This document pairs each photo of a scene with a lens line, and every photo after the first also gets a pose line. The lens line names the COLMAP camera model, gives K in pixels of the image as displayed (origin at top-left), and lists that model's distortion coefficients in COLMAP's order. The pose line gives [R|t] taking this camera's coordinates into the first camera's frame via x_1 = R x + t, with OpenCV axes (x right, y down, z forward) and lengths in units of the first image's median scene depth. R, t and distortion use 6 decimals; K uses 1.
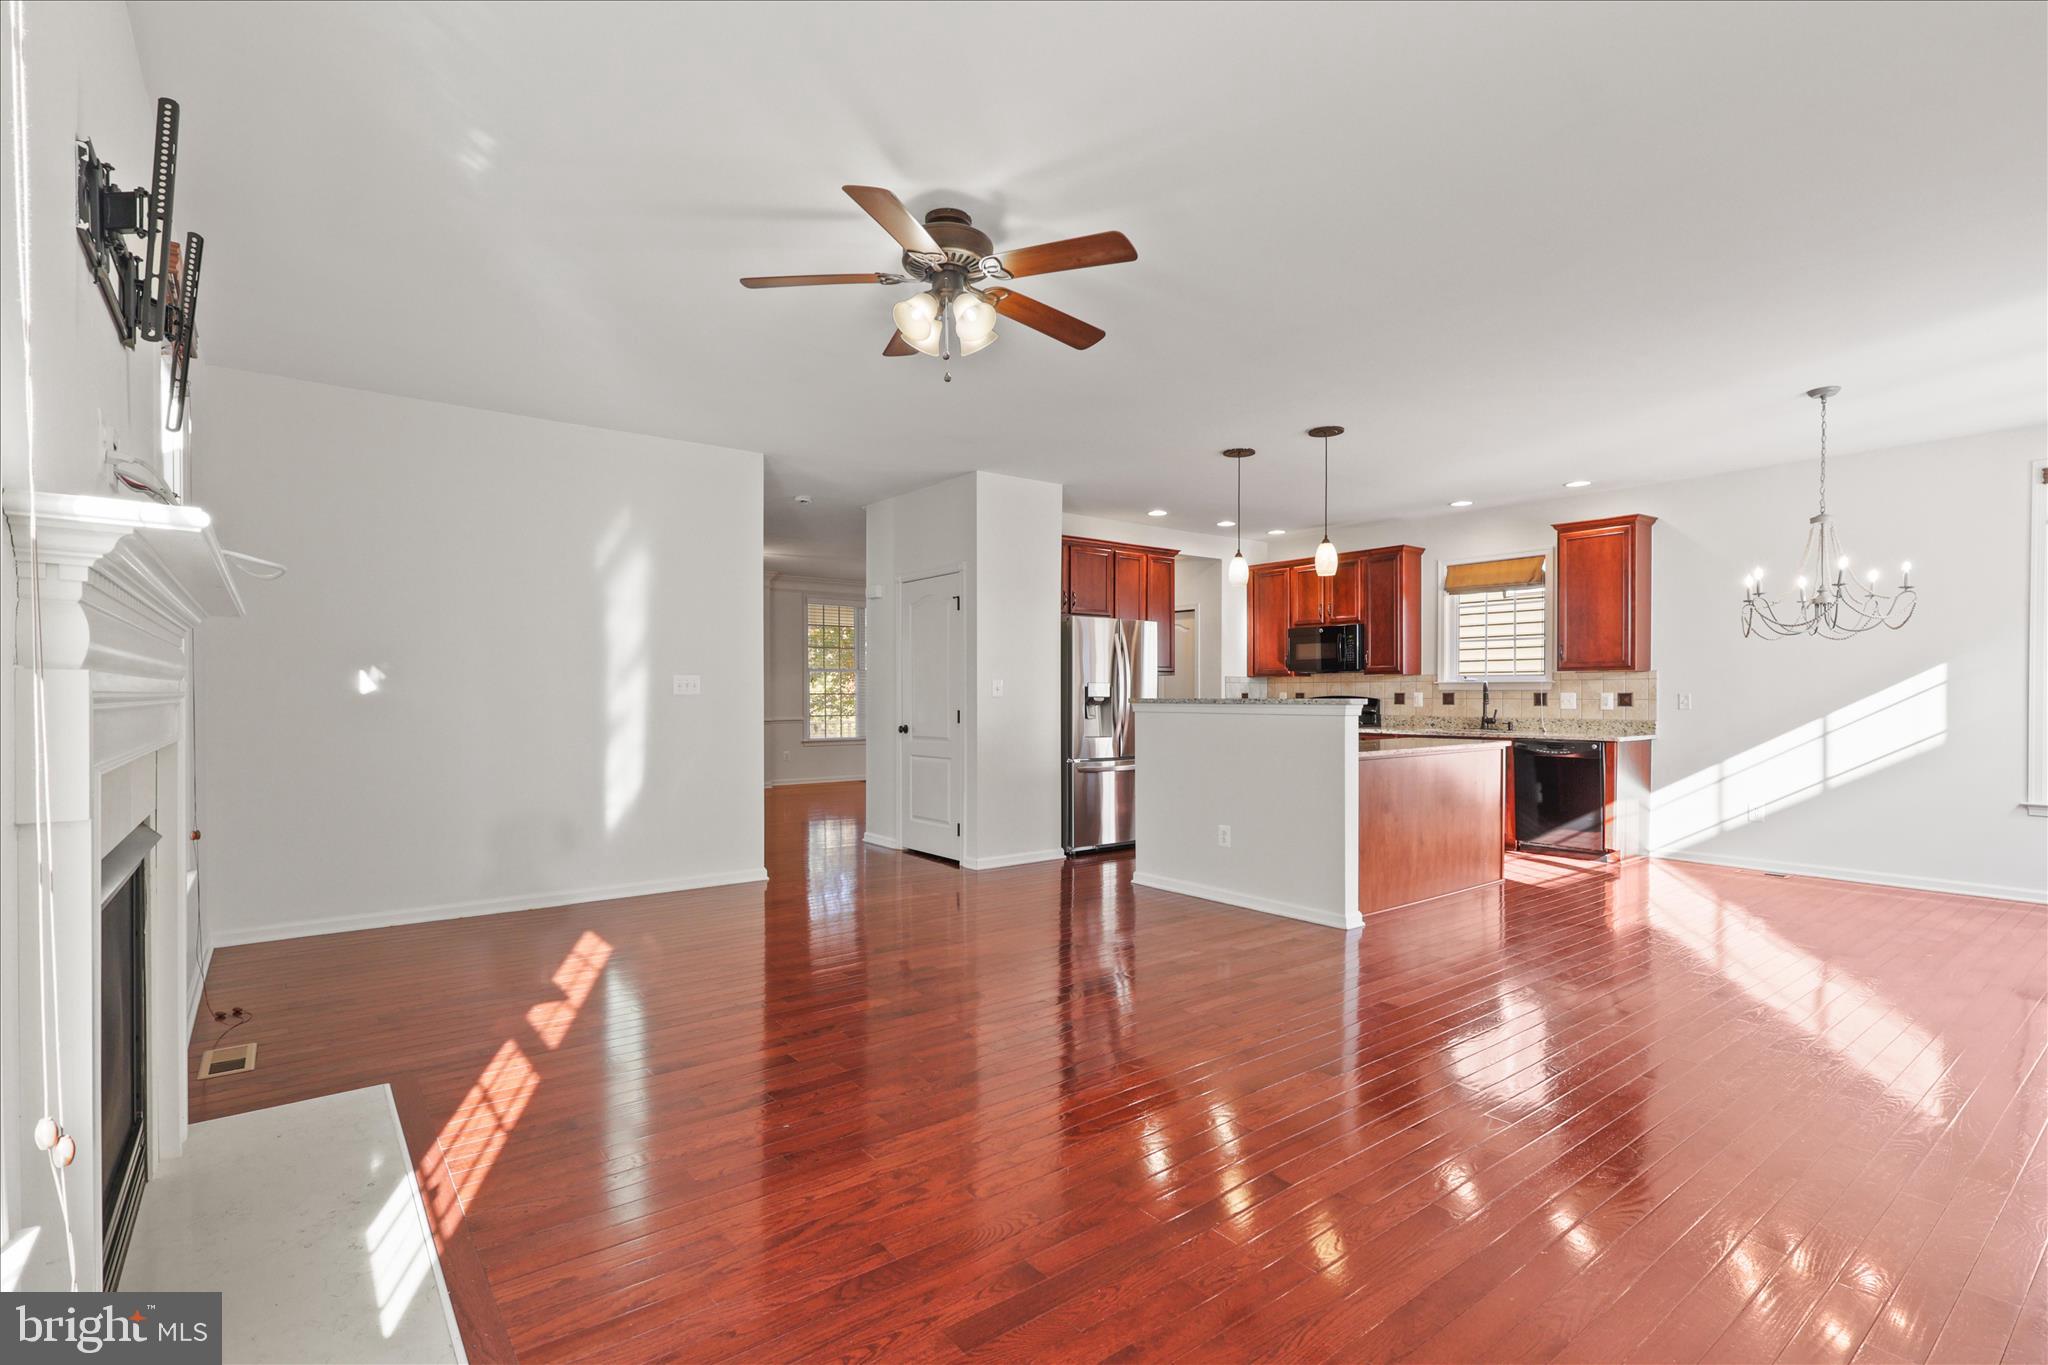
lens RADIAL K [[967.4, 0, 1021.1], [0, 967.4, 697.5], [0, 0, 1]] dist [-0.000091, 0.000672]
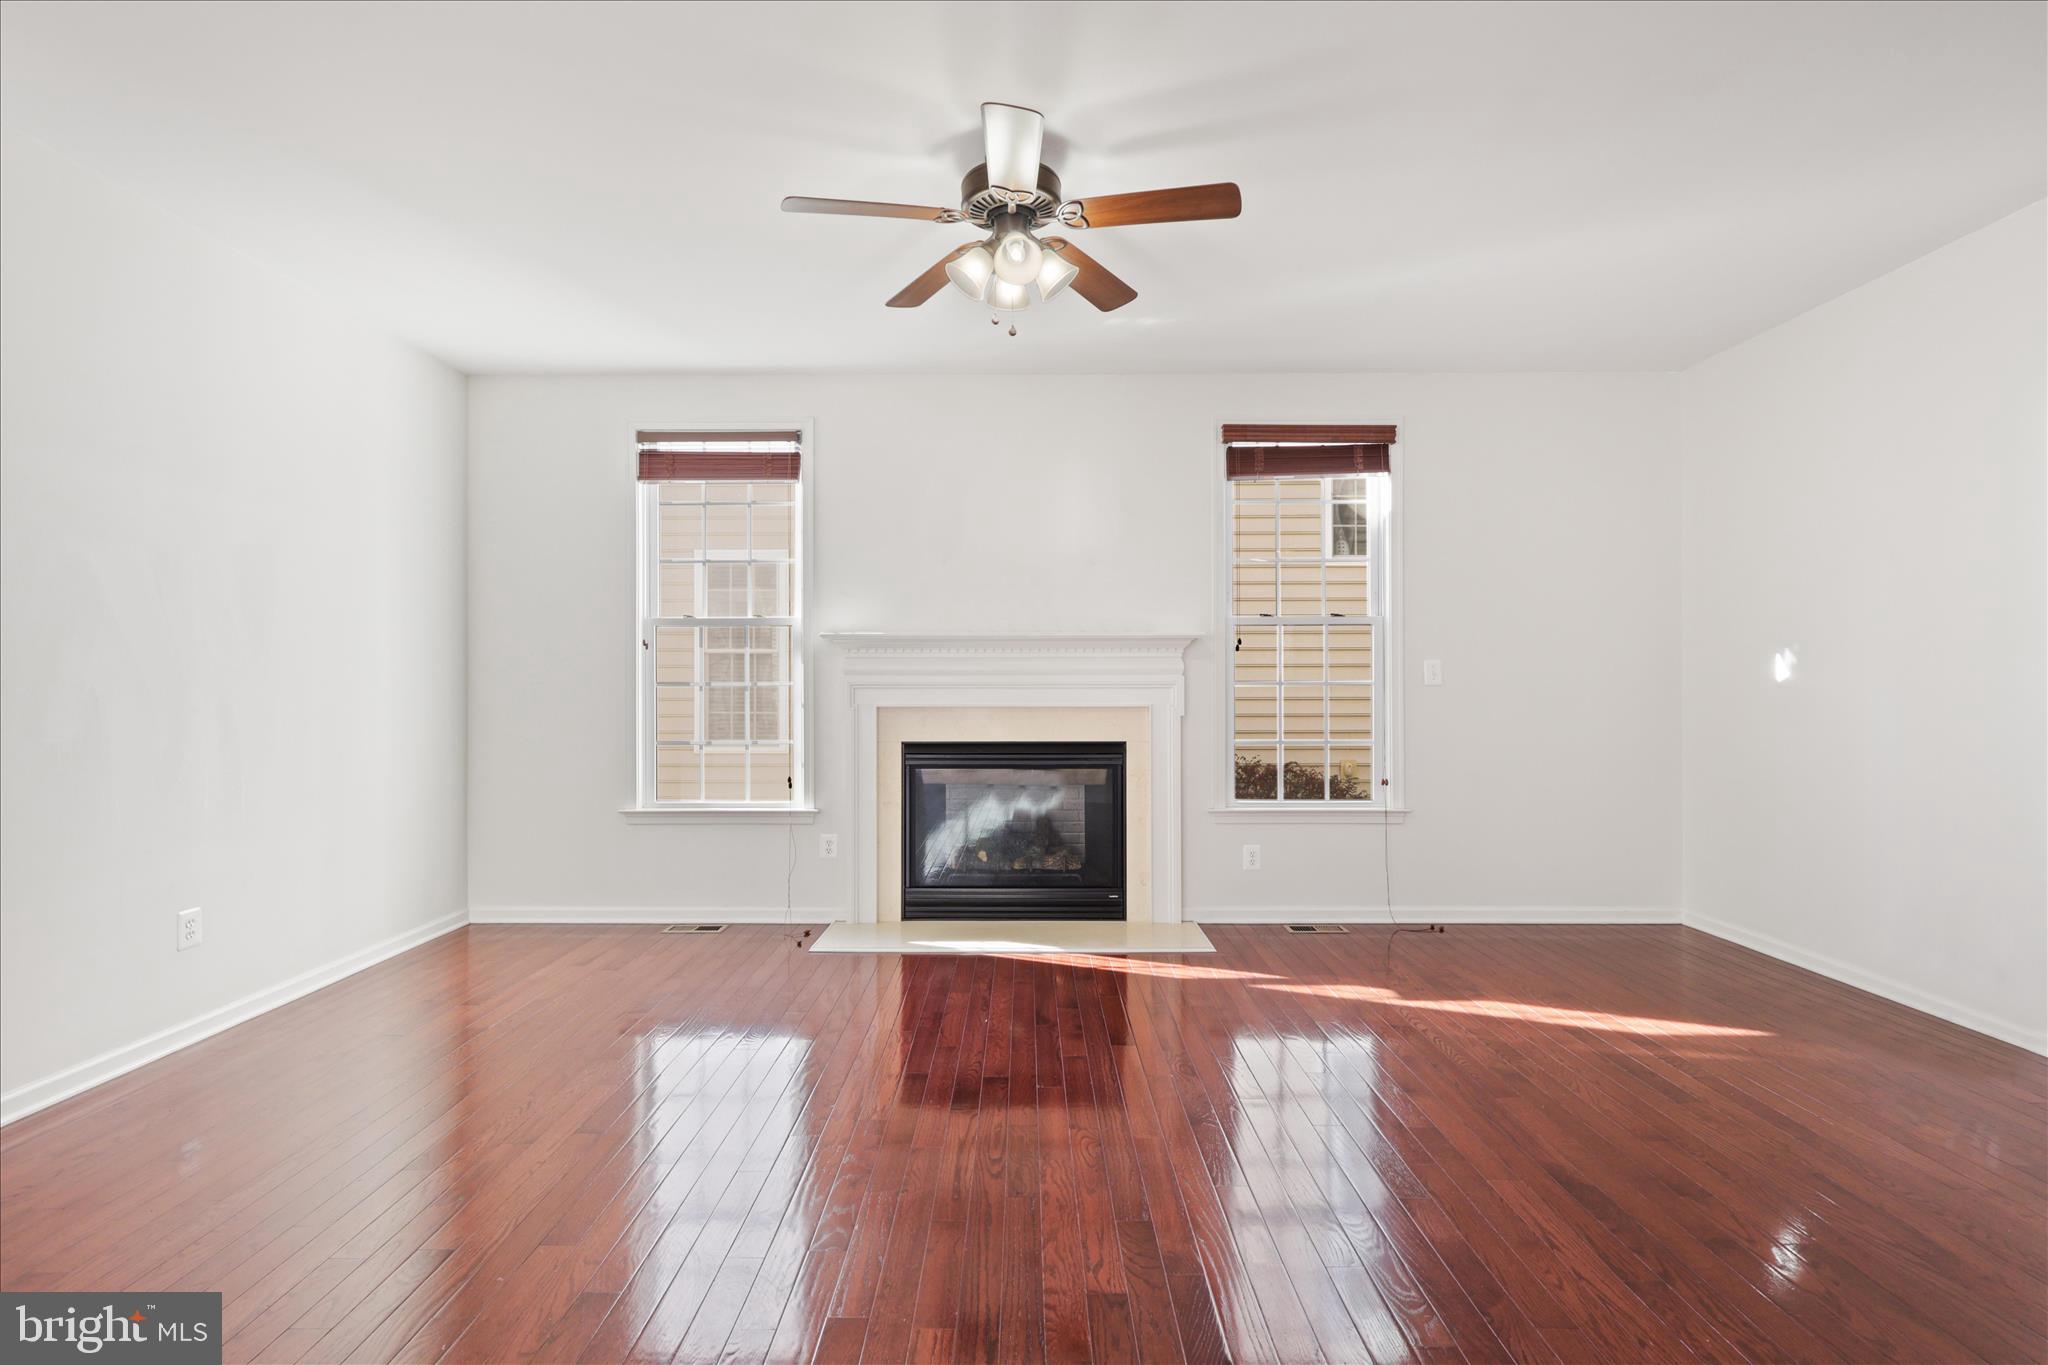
lens RADIAL K [[967.4, 0, 1024.6], [0, 967.4, 679.9], [0, 0, 1]] dist [-0.000091, 0.000672]
pose [[-0.610204, 0.002184, -0.792241, 0.465122], [0.000121, 0.999996, 0.002663, -0.008303], [0.792244, 0.001529, -0.610202, 1.138857]]
